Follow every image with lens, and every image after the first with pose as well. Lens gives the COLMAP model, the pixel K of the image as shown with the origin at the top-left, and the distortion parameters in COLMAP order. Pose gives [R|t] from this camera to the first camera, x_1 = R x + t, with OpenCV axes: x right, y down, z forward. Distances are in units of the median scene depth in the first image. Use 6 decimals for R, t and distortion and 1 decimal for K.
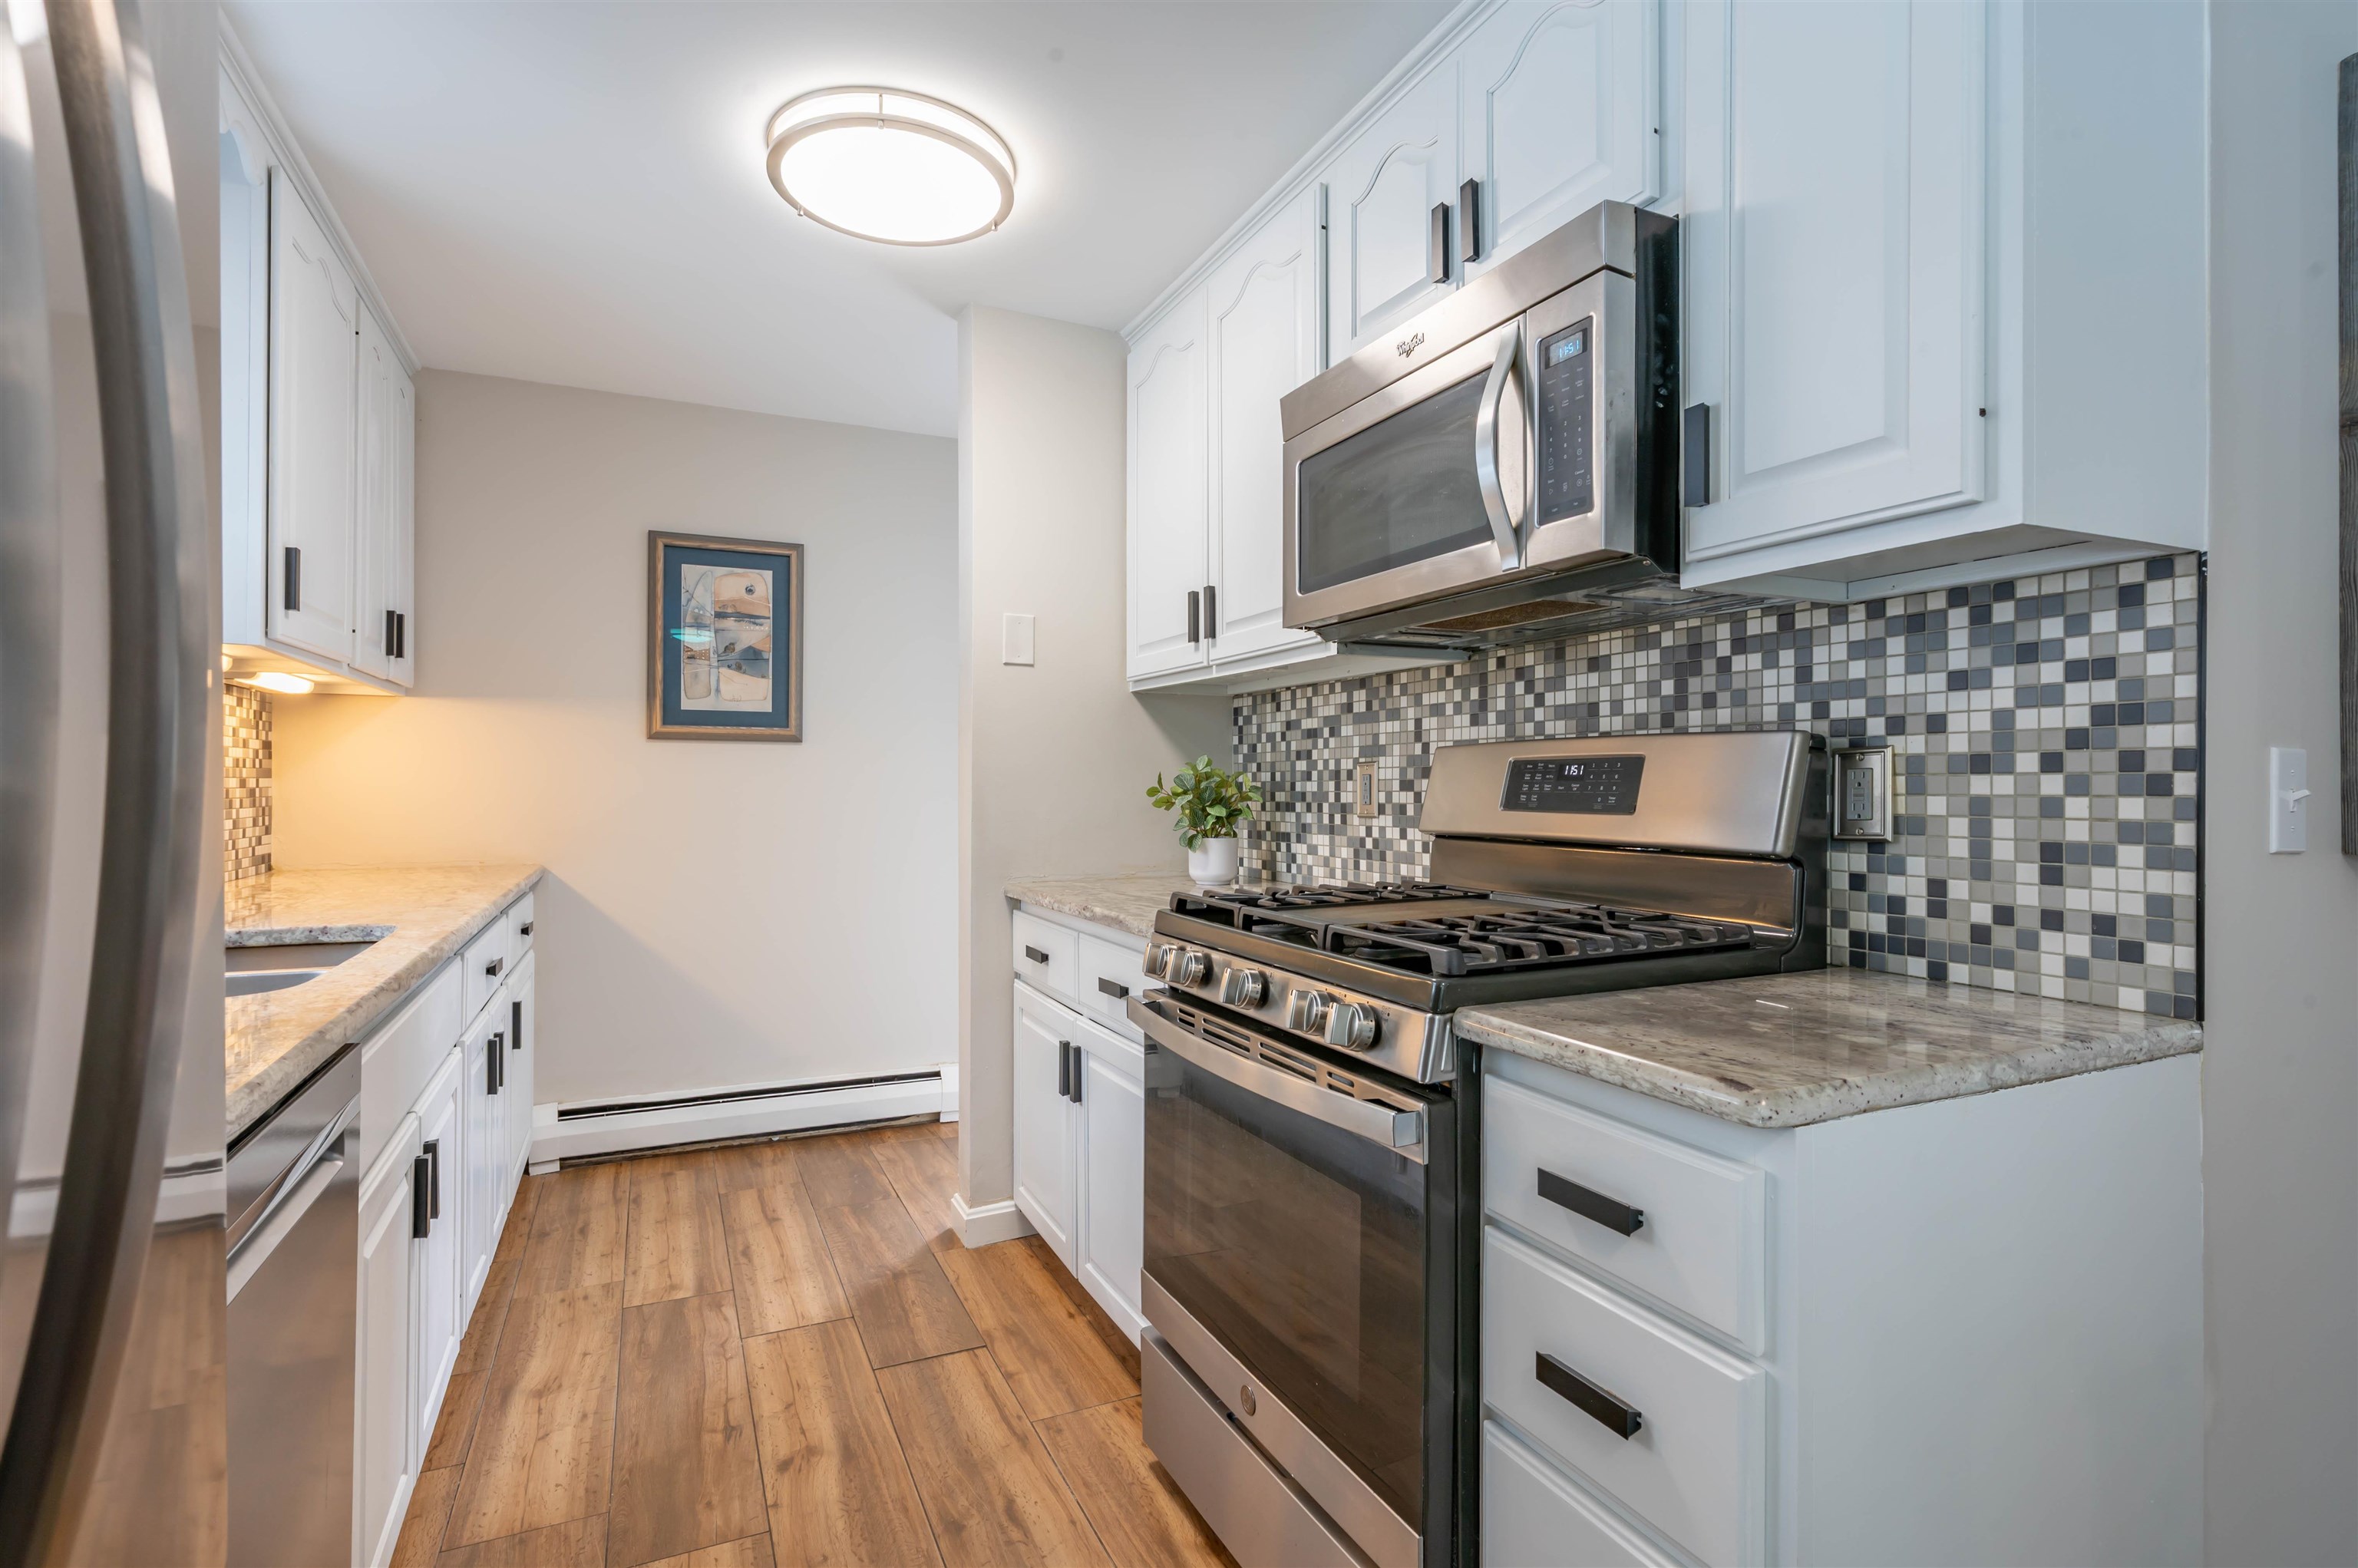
lens RADIAL K [[1125.1, 0, 1179.0], [0, 1125.1, 784.0], [0, 0, 1]] dist [-0.011114, 0.000325]
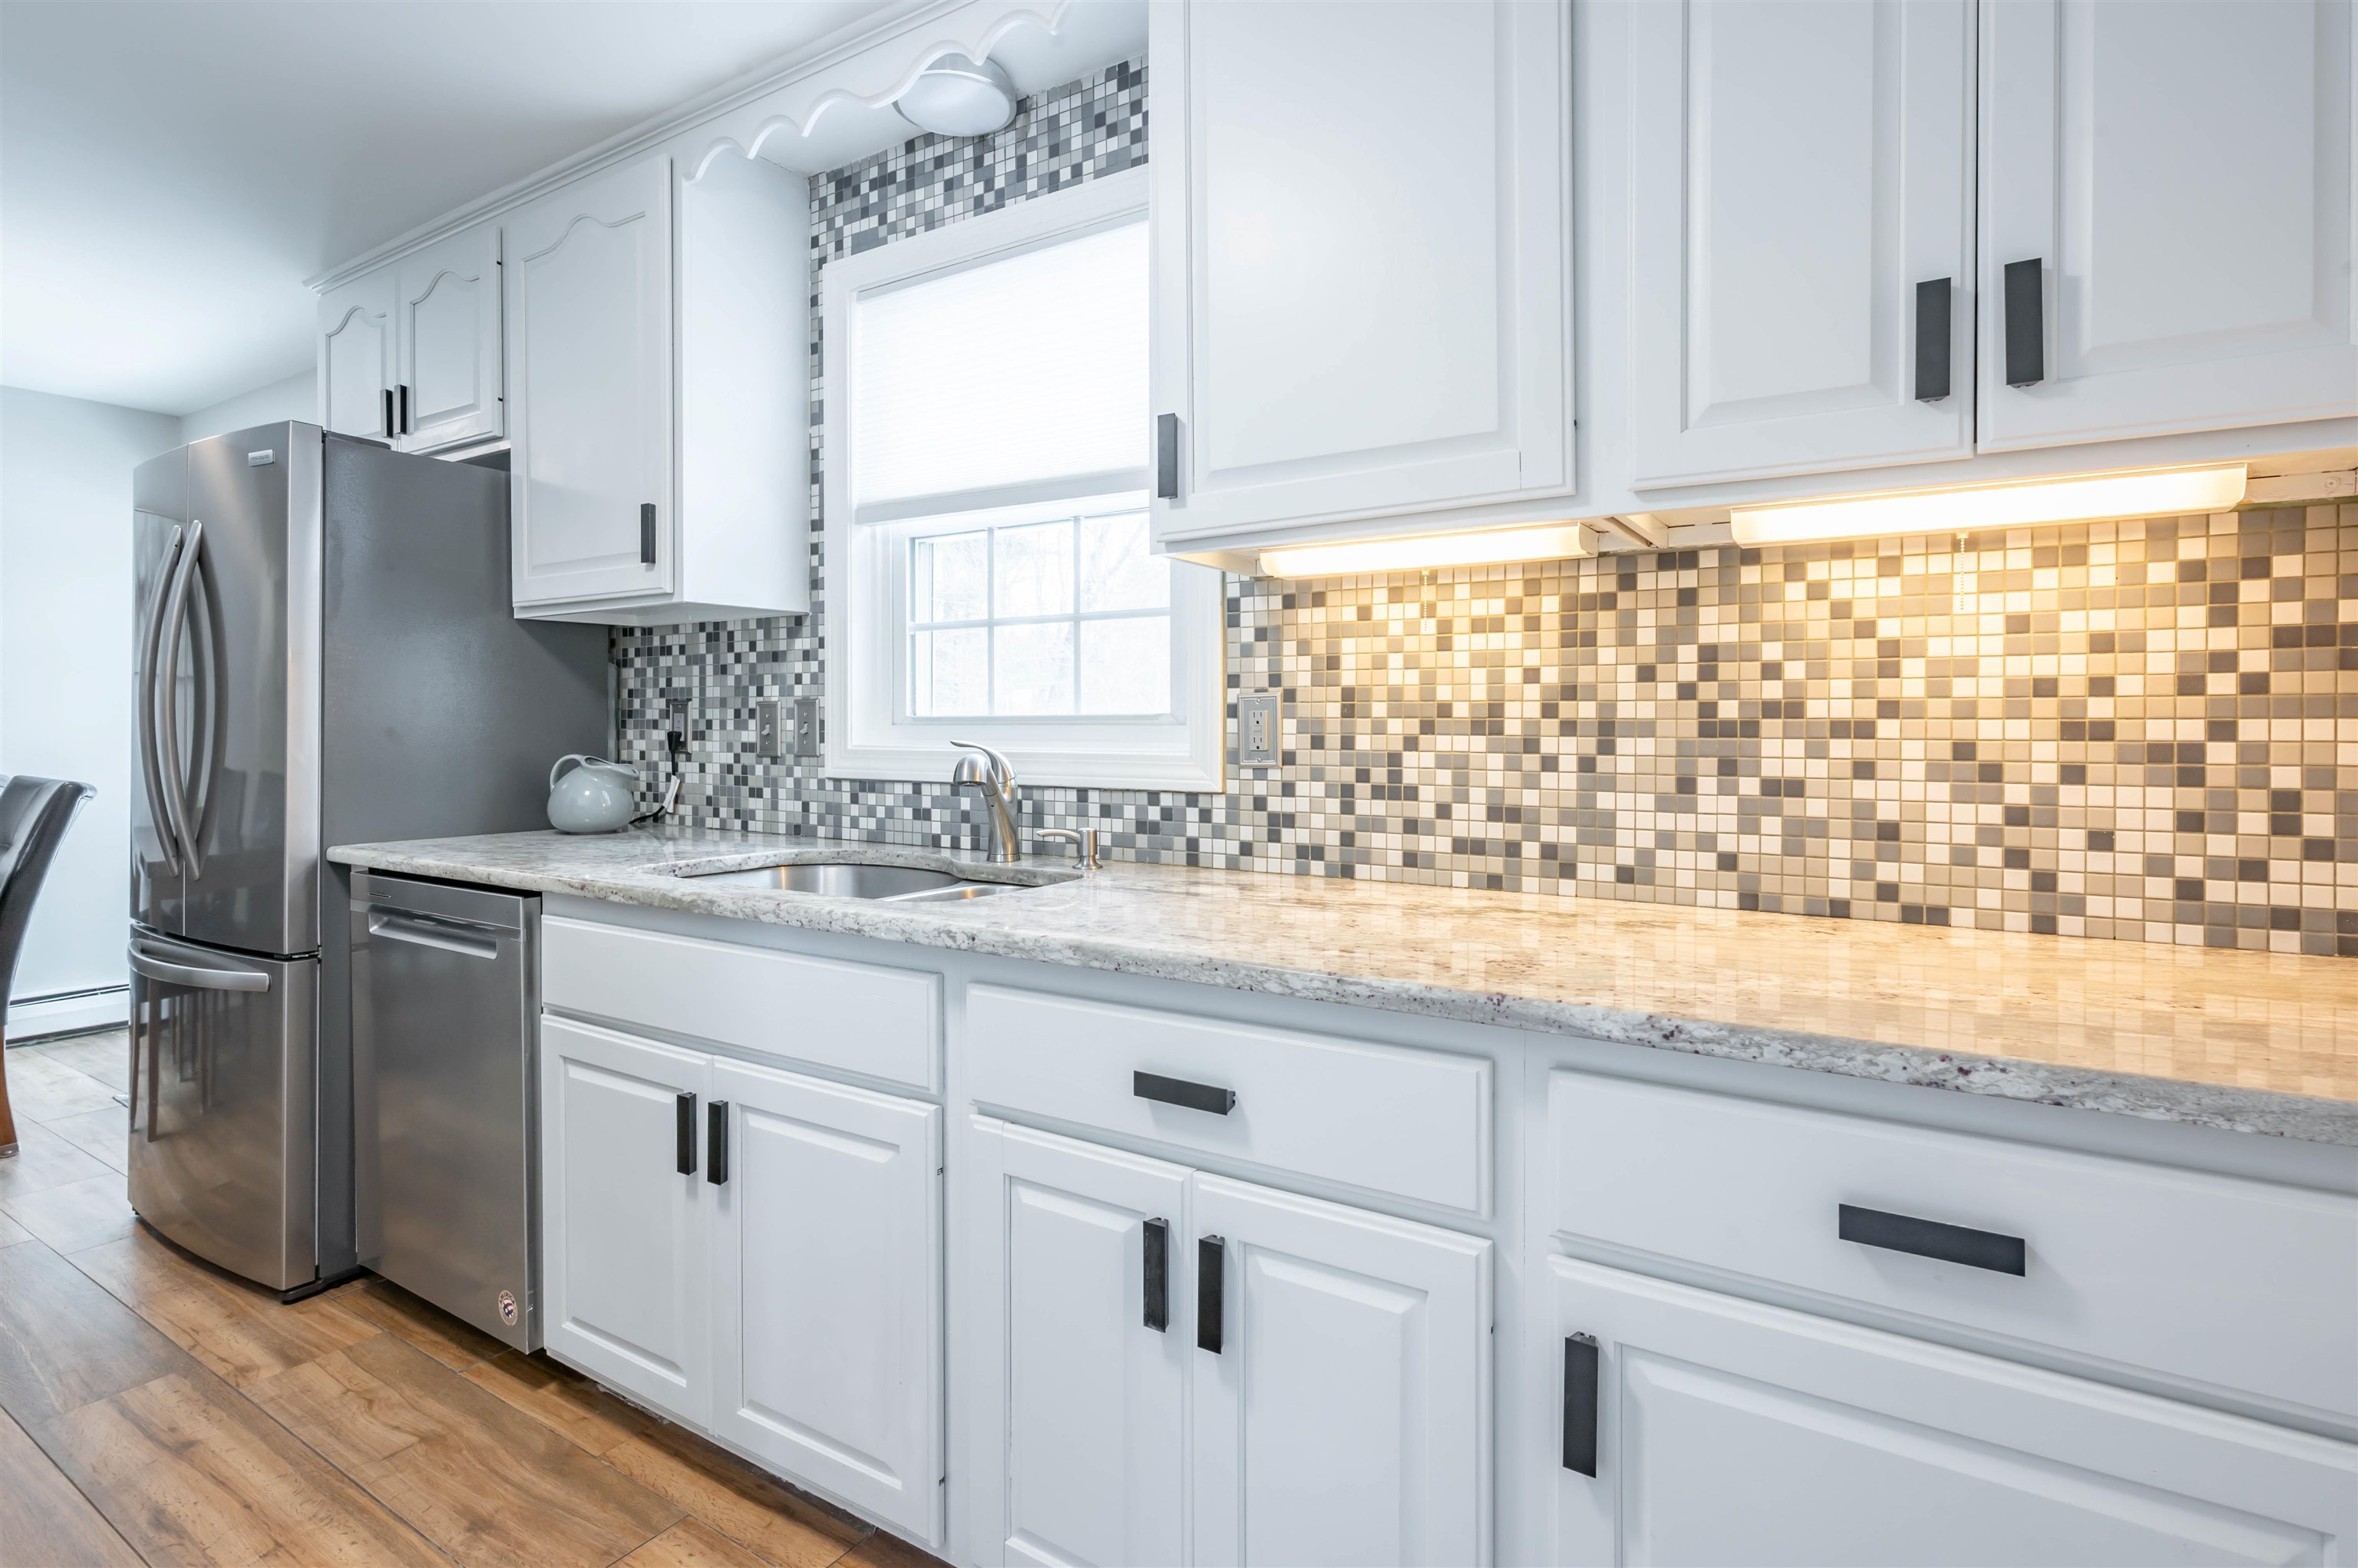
lens RADIAL K [[1150.8, 0, 1186.6], [0, 1150.8, 725.1], [0, 0, 1]] dist [0.000818, 0.000670]
pose [[-0.838442, -0.004461, -0.544972, -0.346343], [-0.004274, 0.999990, -0.001610, -0.000495], [0.544973, 0.000980, -0.838453, 1.500959]]
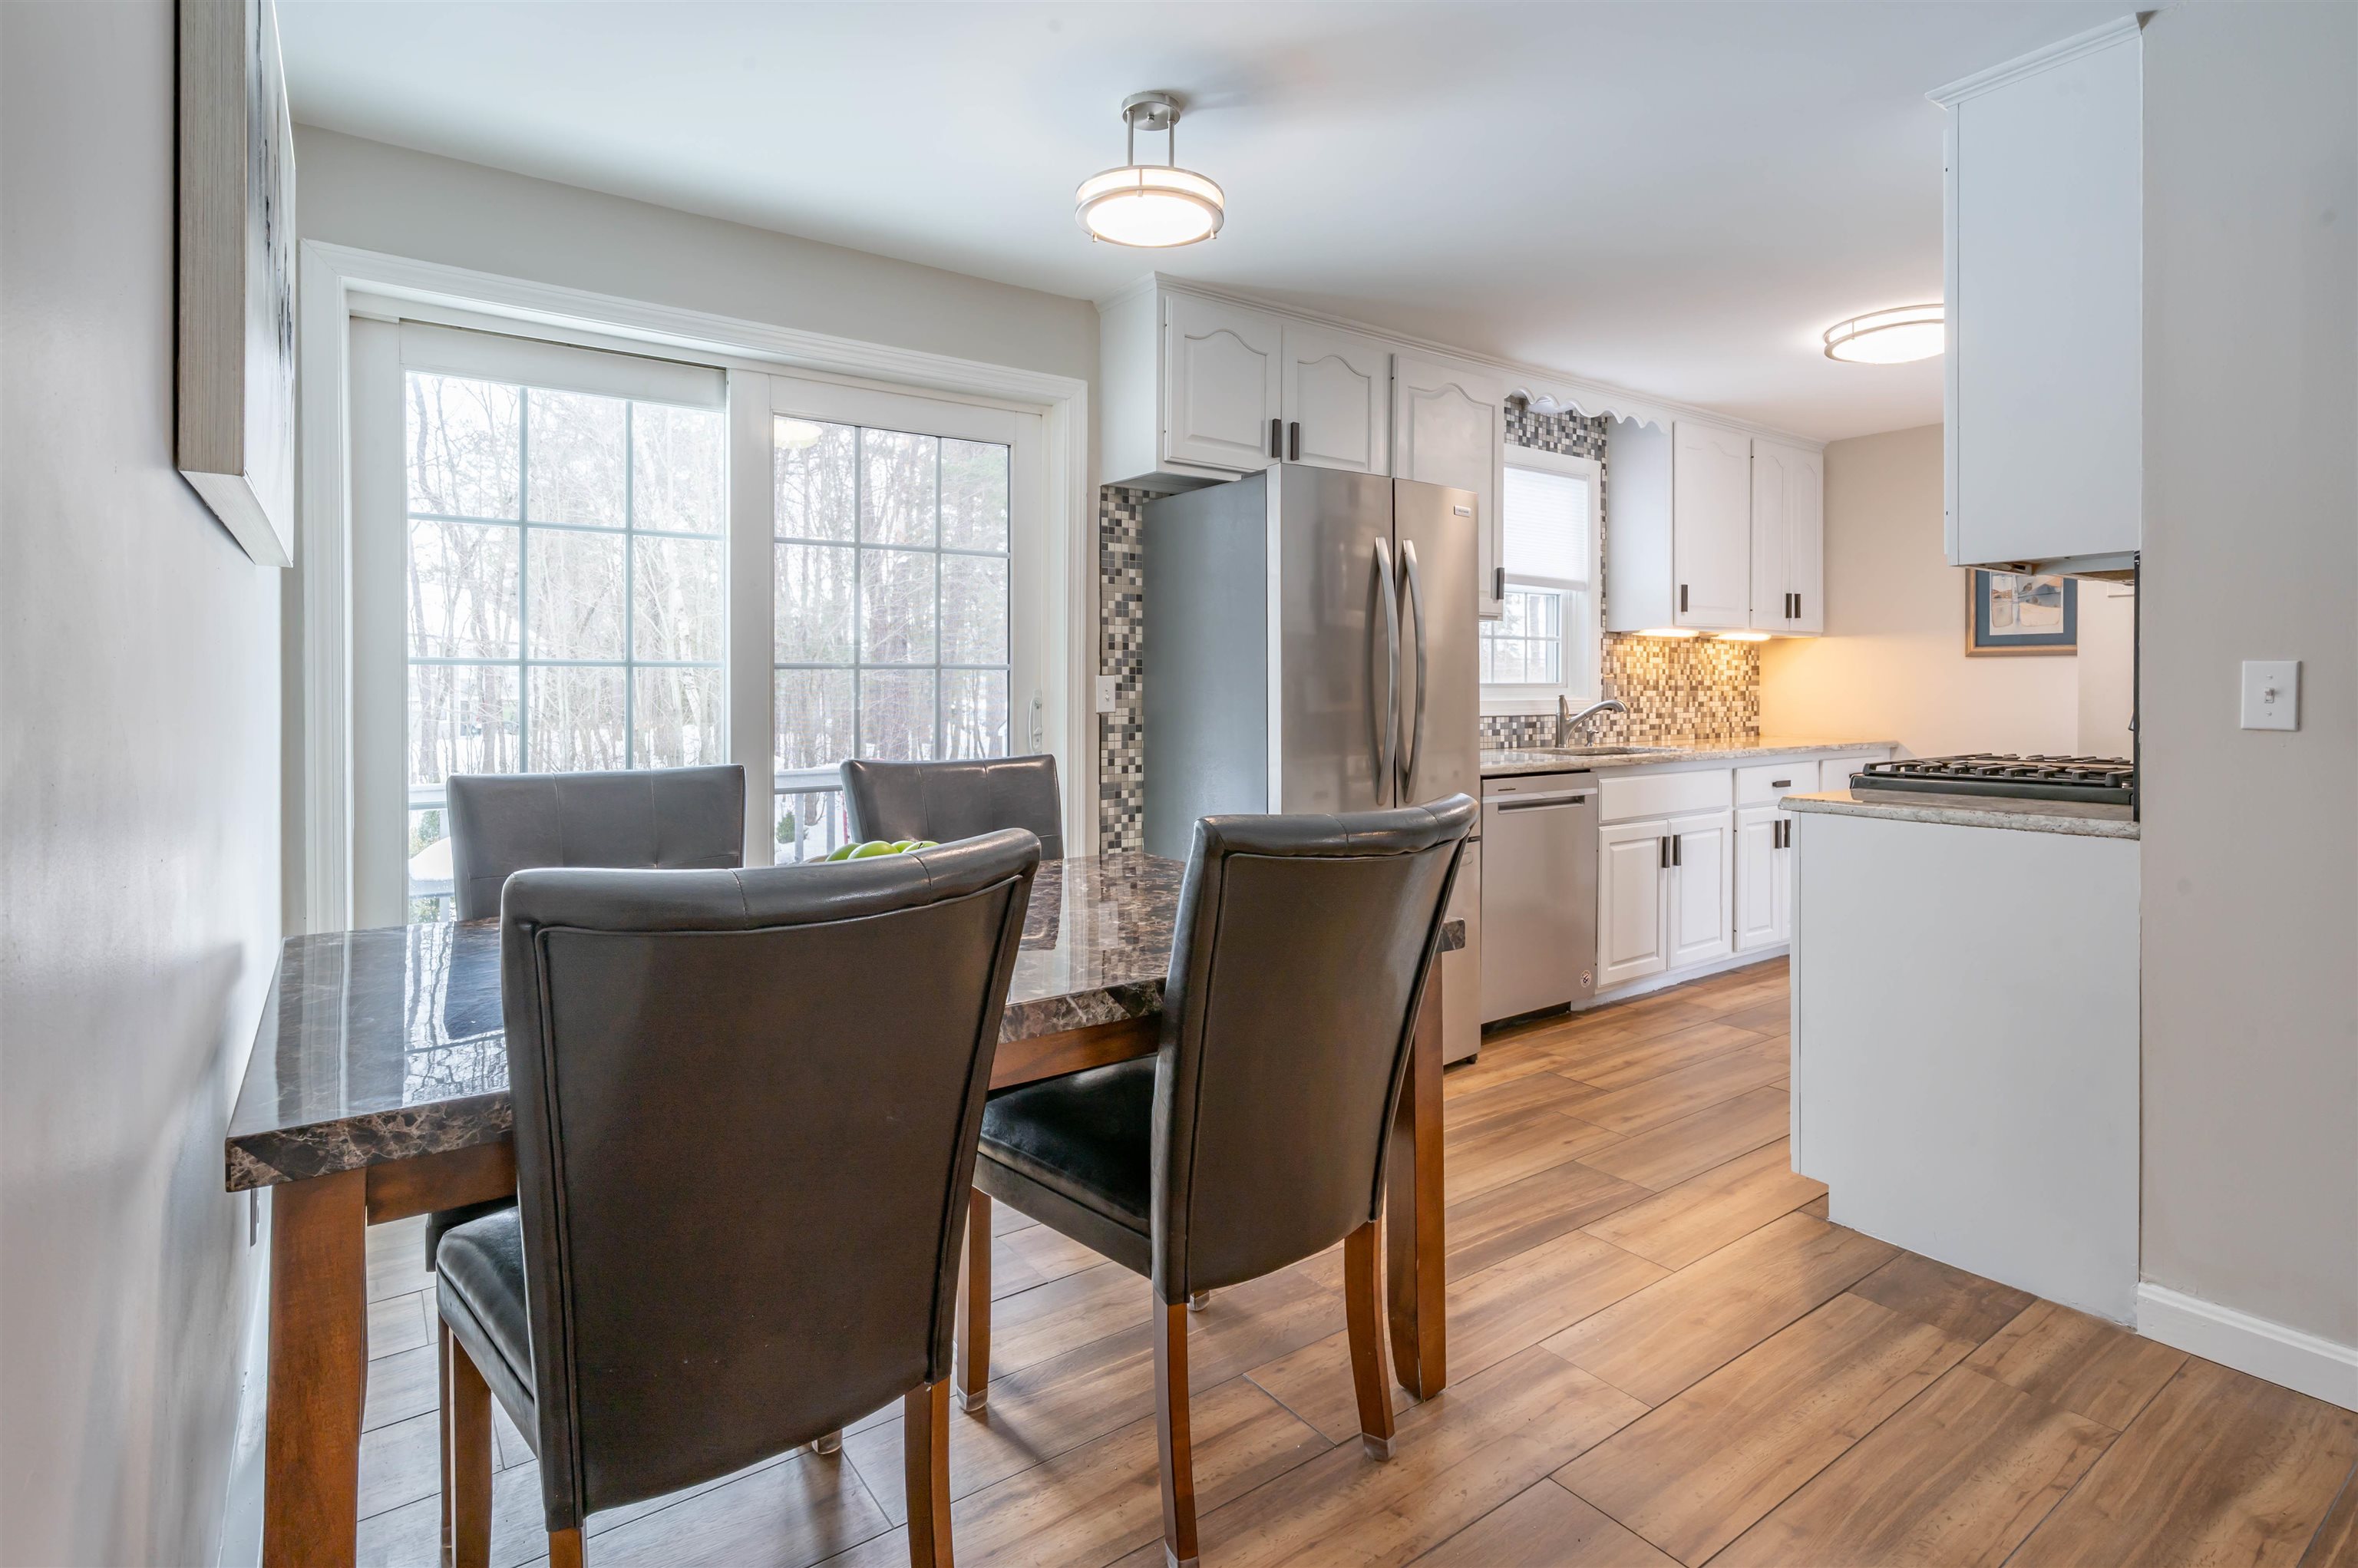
lens RADIAL K [[1145.3, 0, 1204.2], [0, 1145.3, 687.9], [0, 0, 1]] dist [0.000489, 0.000376]
pose [[0.202649, -0.002858, -0.979247, 1.159054], [0.000527, 0.999996, -0.002809, 0.004496], [0.979251, 0.000053, 0.202650, -0.383478]]
